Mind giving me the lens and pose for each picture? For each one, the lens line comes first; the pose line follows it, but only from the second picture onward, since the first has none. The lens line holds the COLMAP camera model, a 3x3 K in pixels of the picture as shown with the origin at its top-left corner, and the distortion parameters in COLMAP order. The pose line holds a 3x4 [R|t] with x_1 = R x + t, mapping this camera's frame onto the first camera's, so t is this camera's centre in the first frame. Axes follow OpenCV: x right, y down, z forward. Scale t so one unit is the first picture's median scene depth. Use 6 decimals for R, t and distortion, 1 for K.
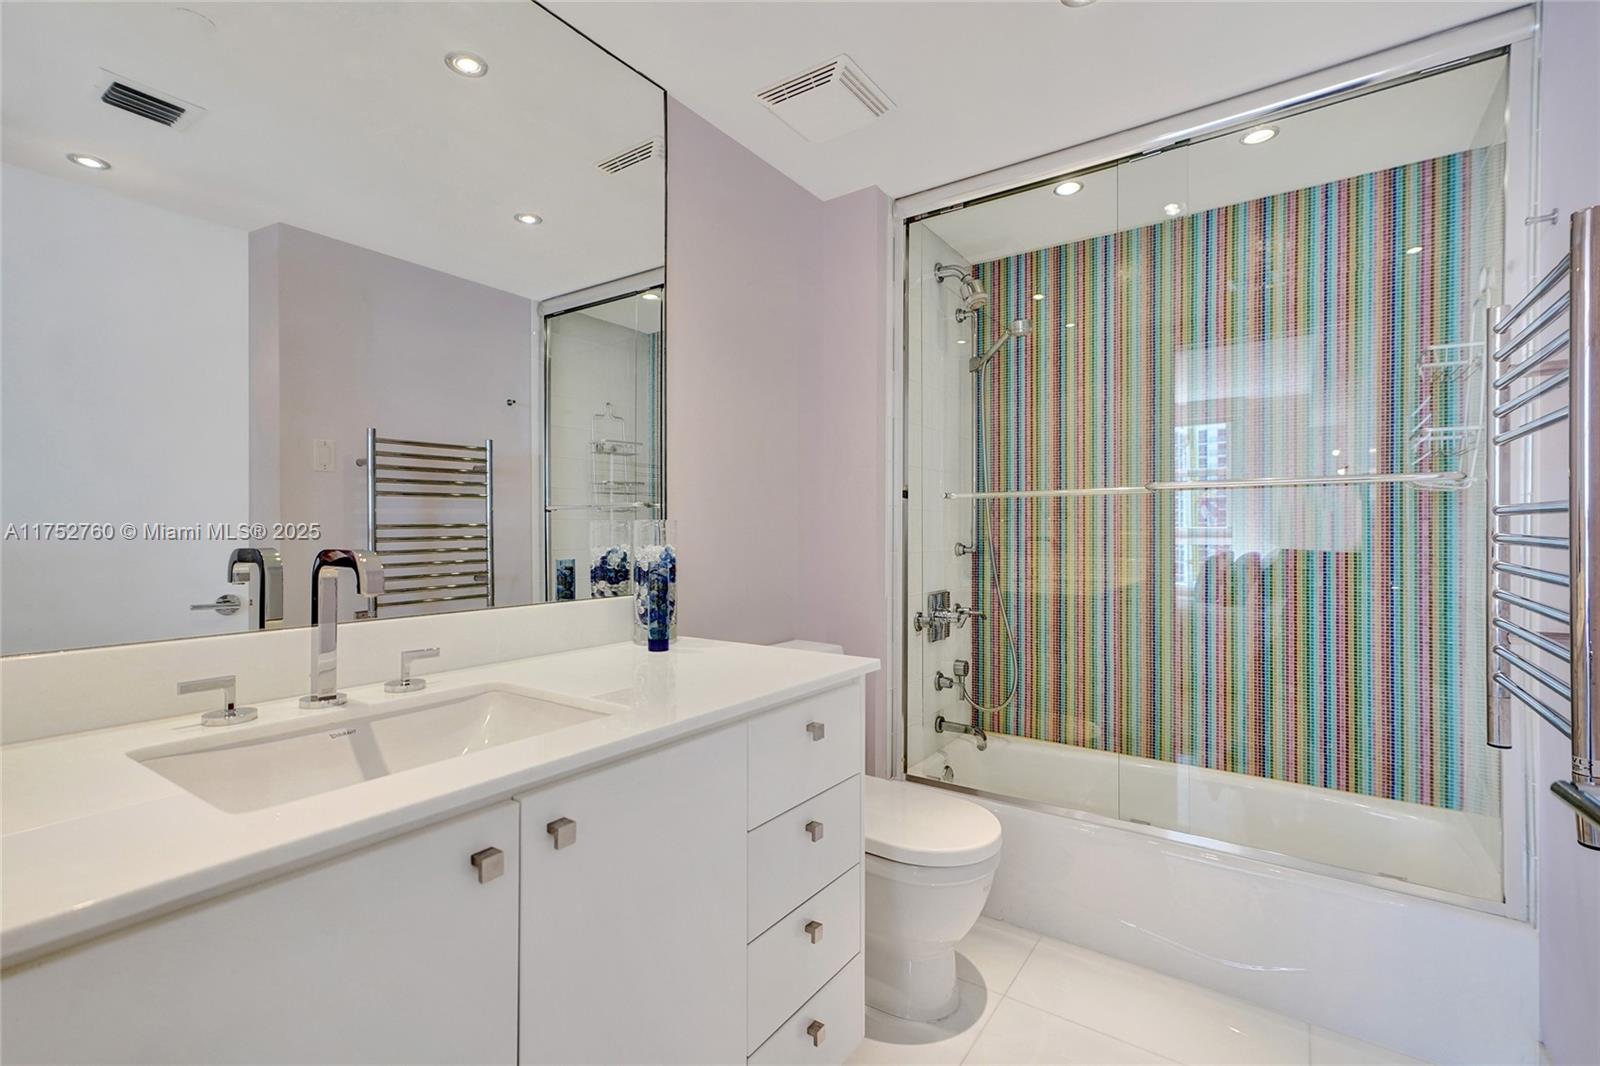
lens RADIAL K [[718.8, 0, 797.3], [0, 718.8, 528.5], [0, 0, 1]] dist [0.003646, 0.001853]
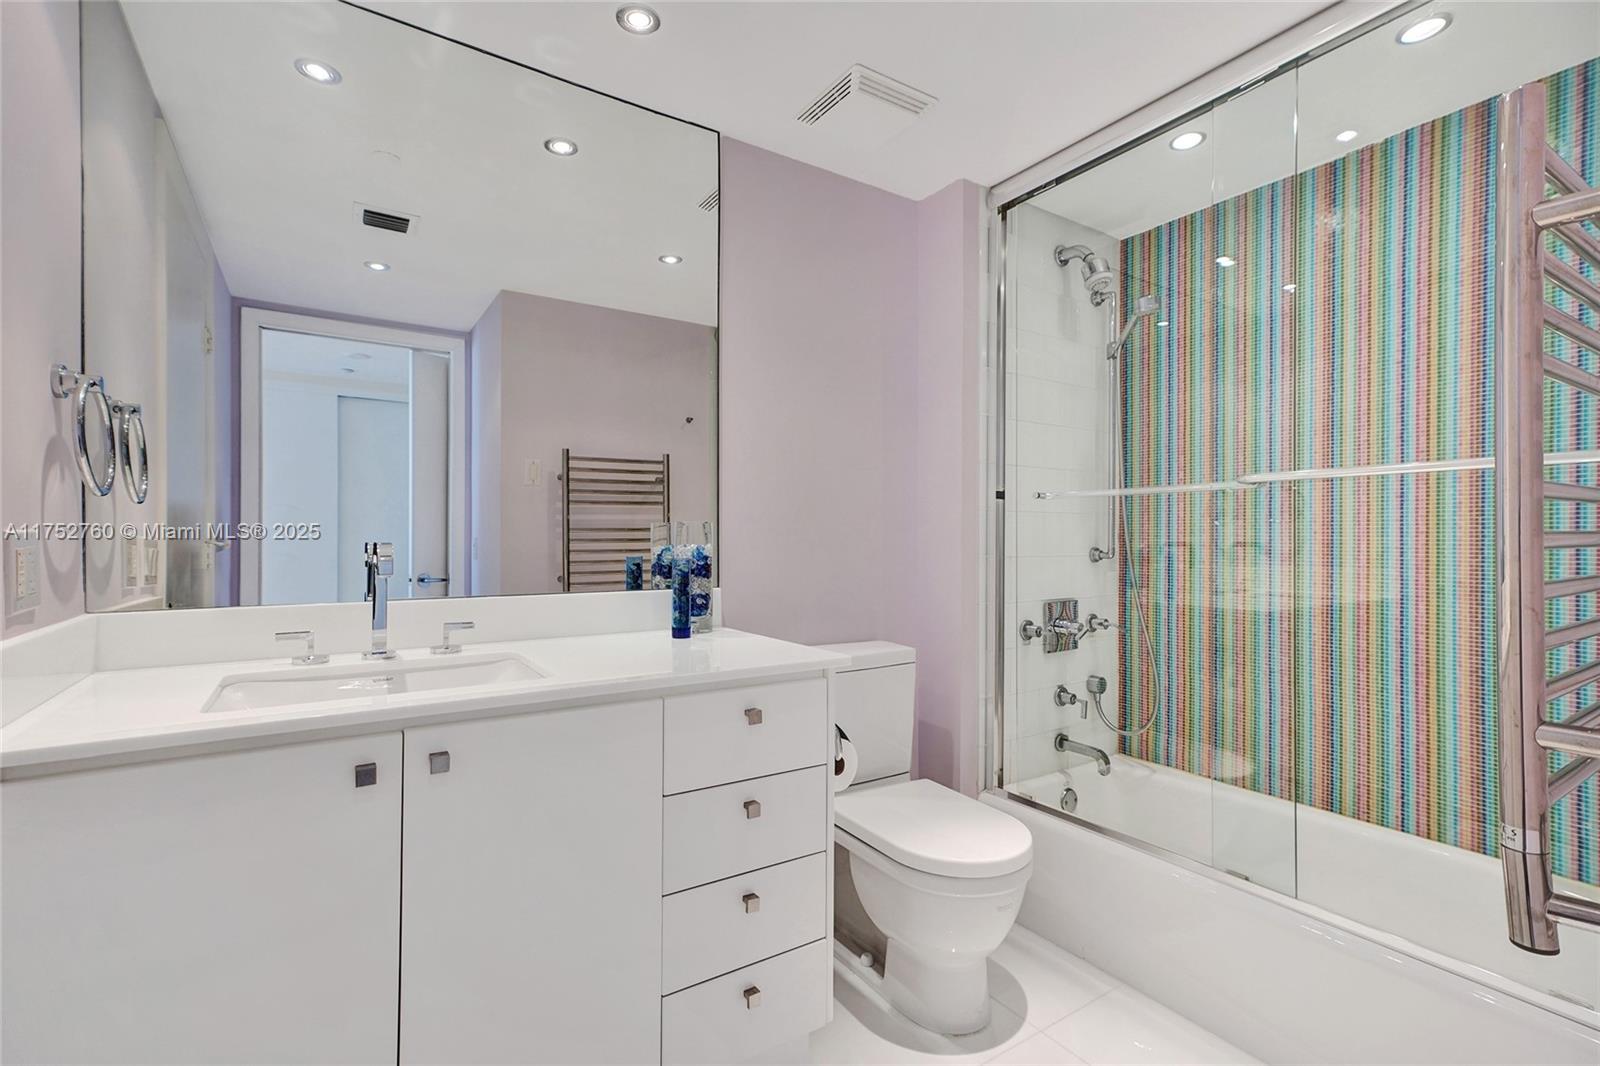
lens RADIAL K [[718.8, 0, 802.9], [0, 718.8, 536.1], [0, 0, 1]] dist [0.003646, 0.001853]
pose [[0.930417, 0.002835, -0.366491, 0.244072], [-0.002161, 0.999995, 0.002249, 0.005067], [0.366496, -0.001301, 0.930419, 0.014753]]
